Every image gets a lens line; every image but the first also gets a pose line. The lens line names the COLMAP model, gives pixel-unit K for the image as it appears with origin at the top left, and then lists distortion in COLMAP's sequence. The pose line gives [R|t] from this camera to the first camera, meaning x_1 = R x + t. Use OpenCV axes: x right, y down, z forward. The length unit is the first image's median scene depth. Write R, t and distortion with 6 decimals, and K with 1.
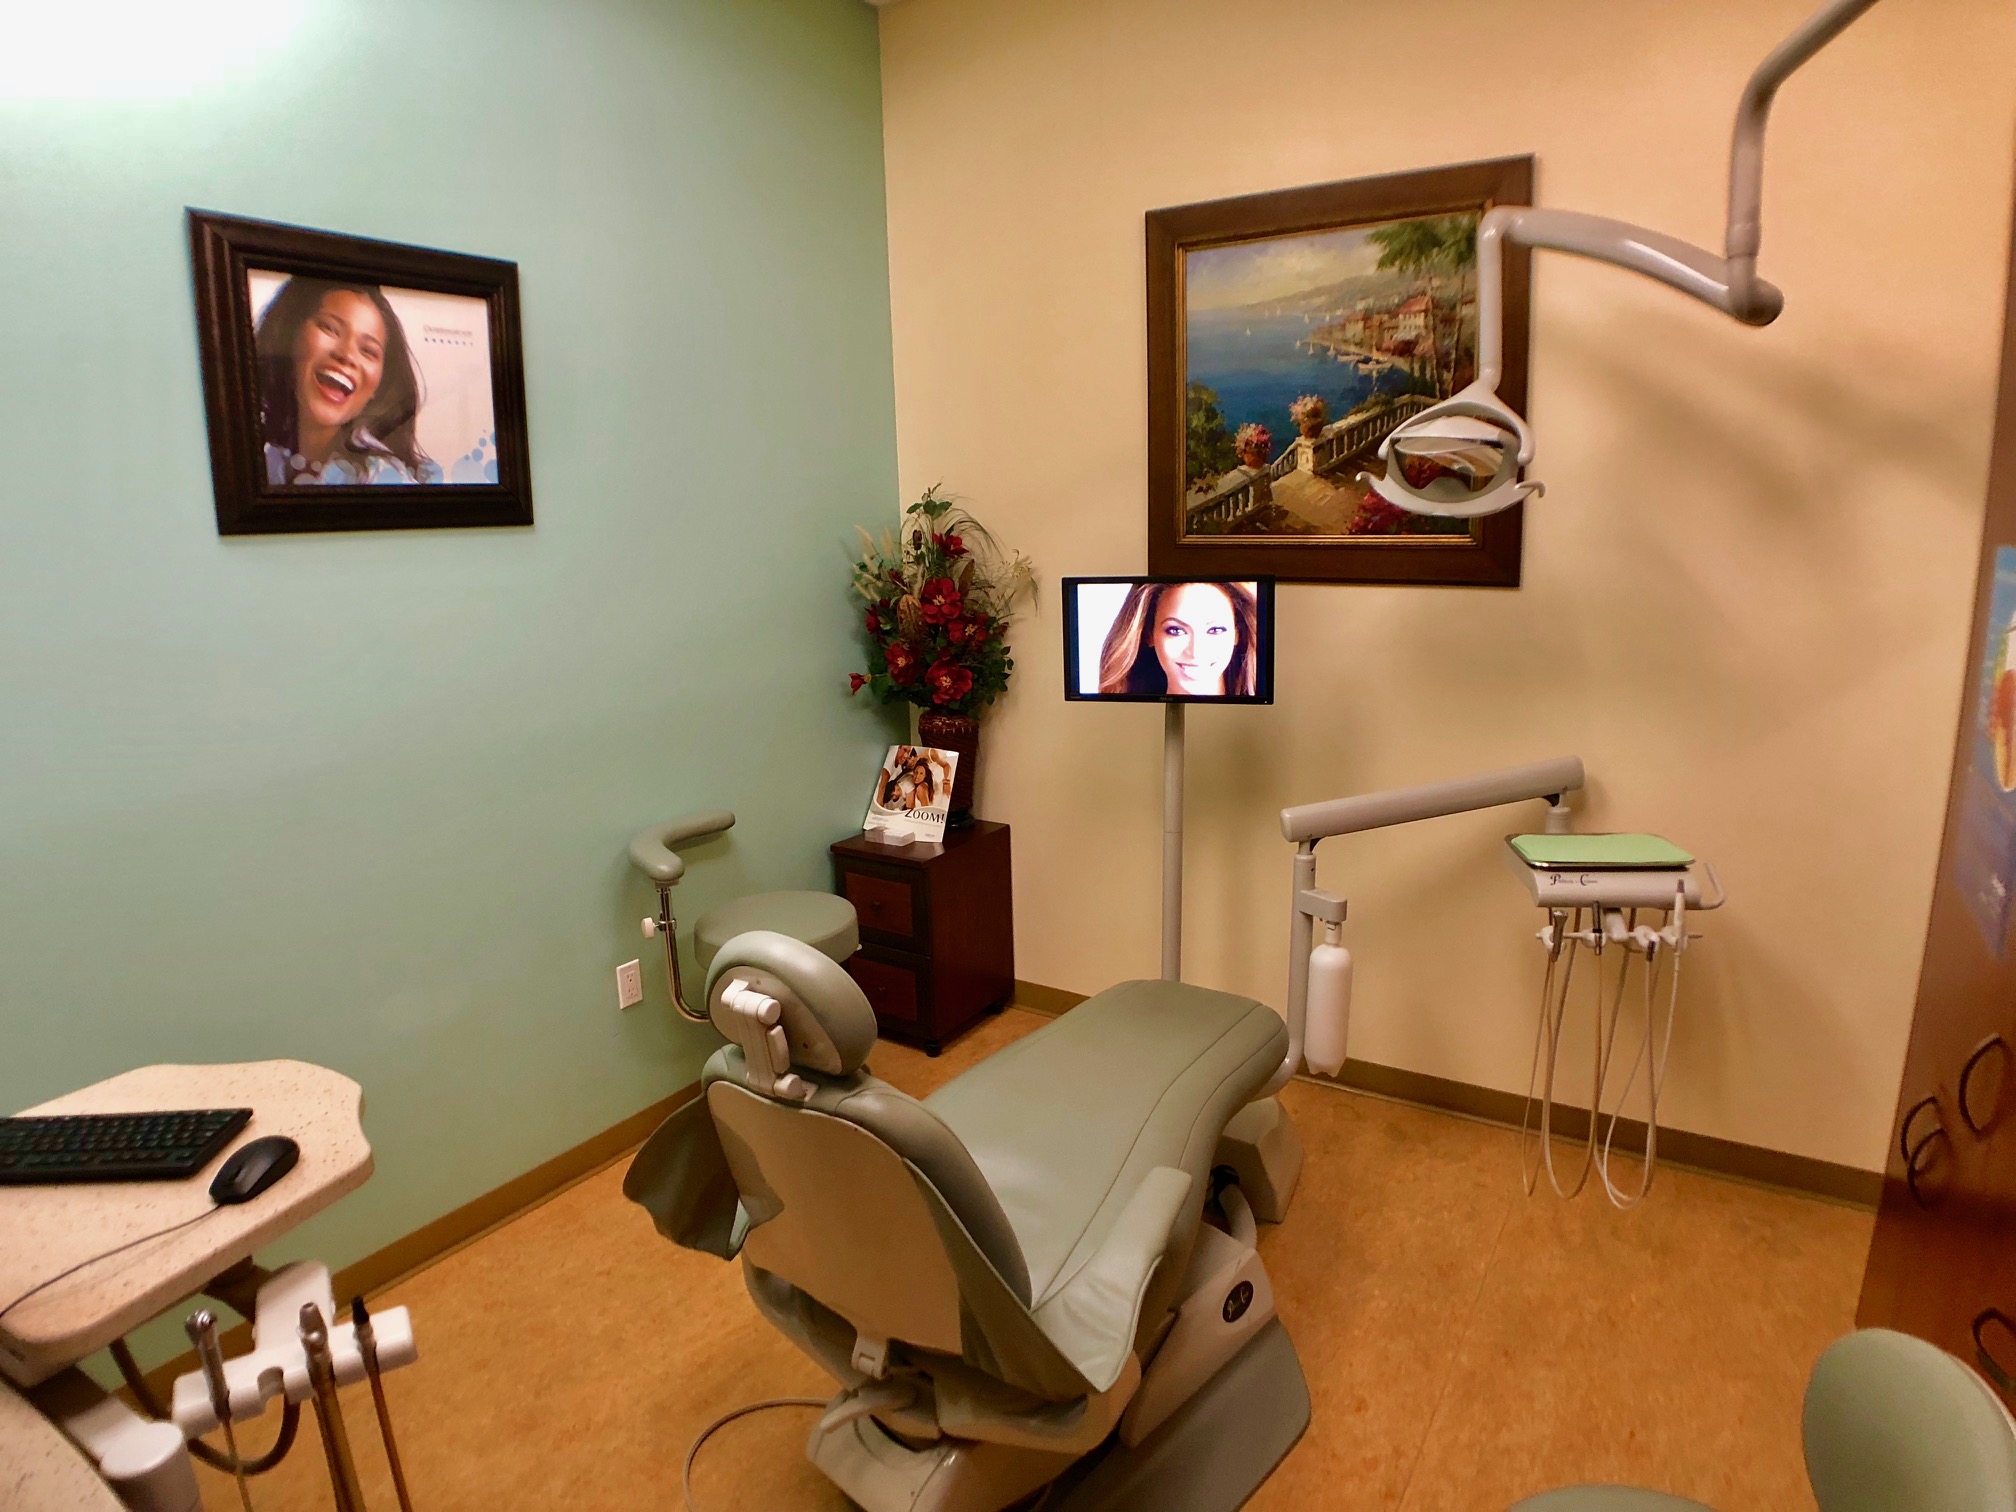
lens RADIAL K [[1144.6, 0, 1013.3], [0, 1144.6, 763.2], [0, 0, 1]] dist [-0.084502, 0.012618]
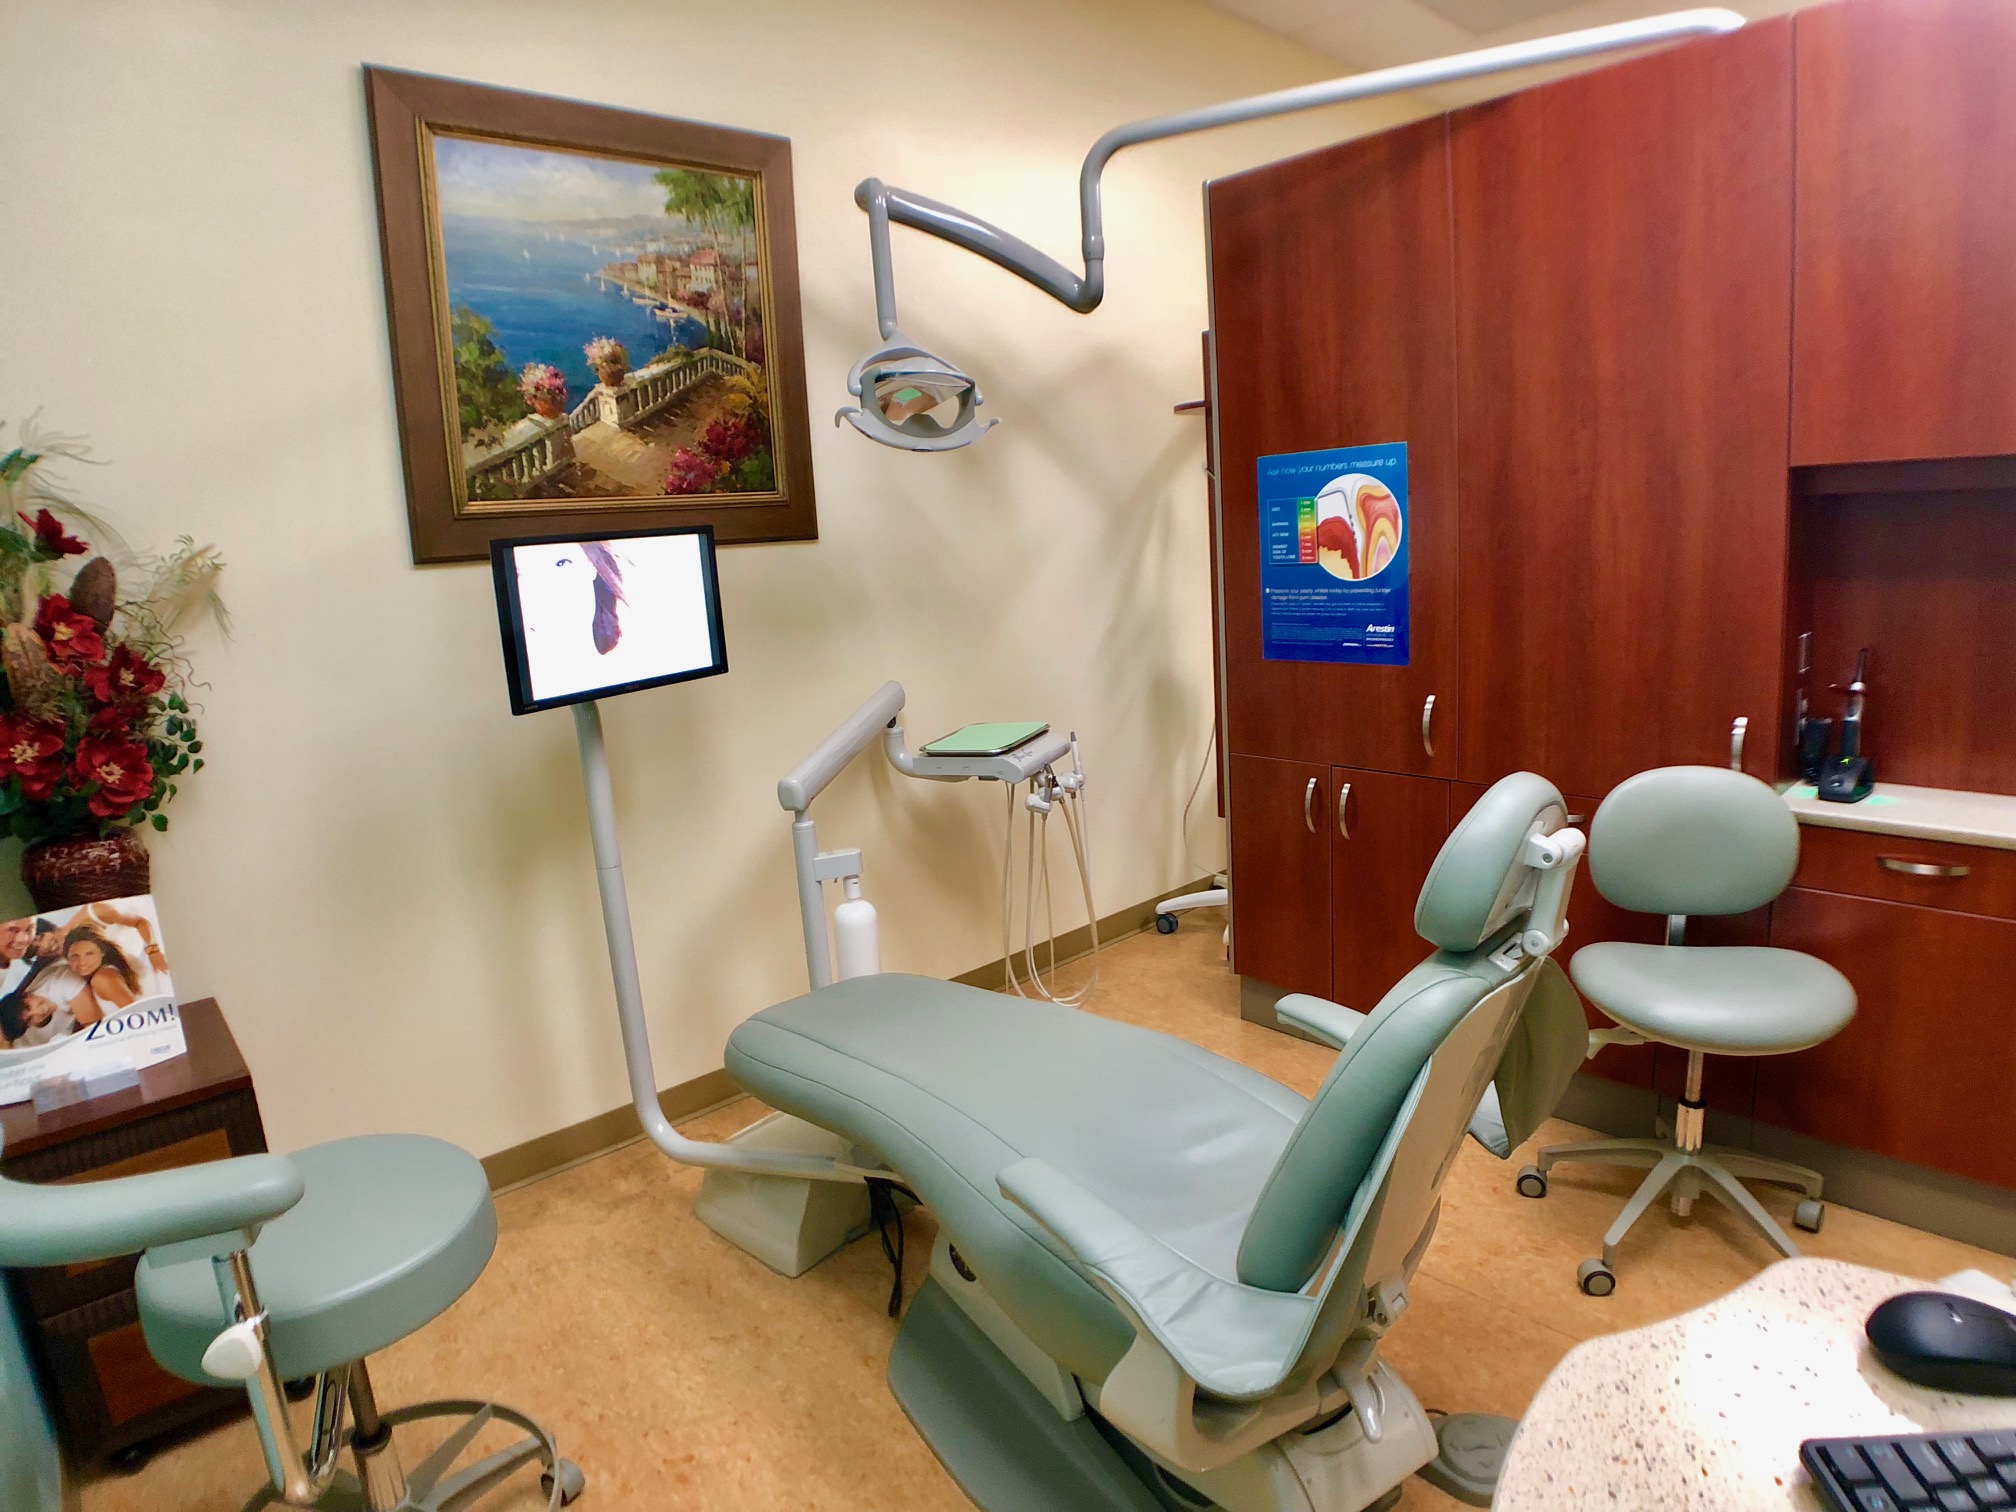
lens RADIAL K [[1144.6, 0, 1014.6], [0, 1144.6, 739.8], [0, 0, 1]] dist [-0.084502, 0.012618]
pose [[0.248121, -0.166827, 0.954256, -0.539419], [0.265836, 0.958970, 0.098529, -0.026854], [-0.931540, 0.229228, 0.282289, 0.525428]]
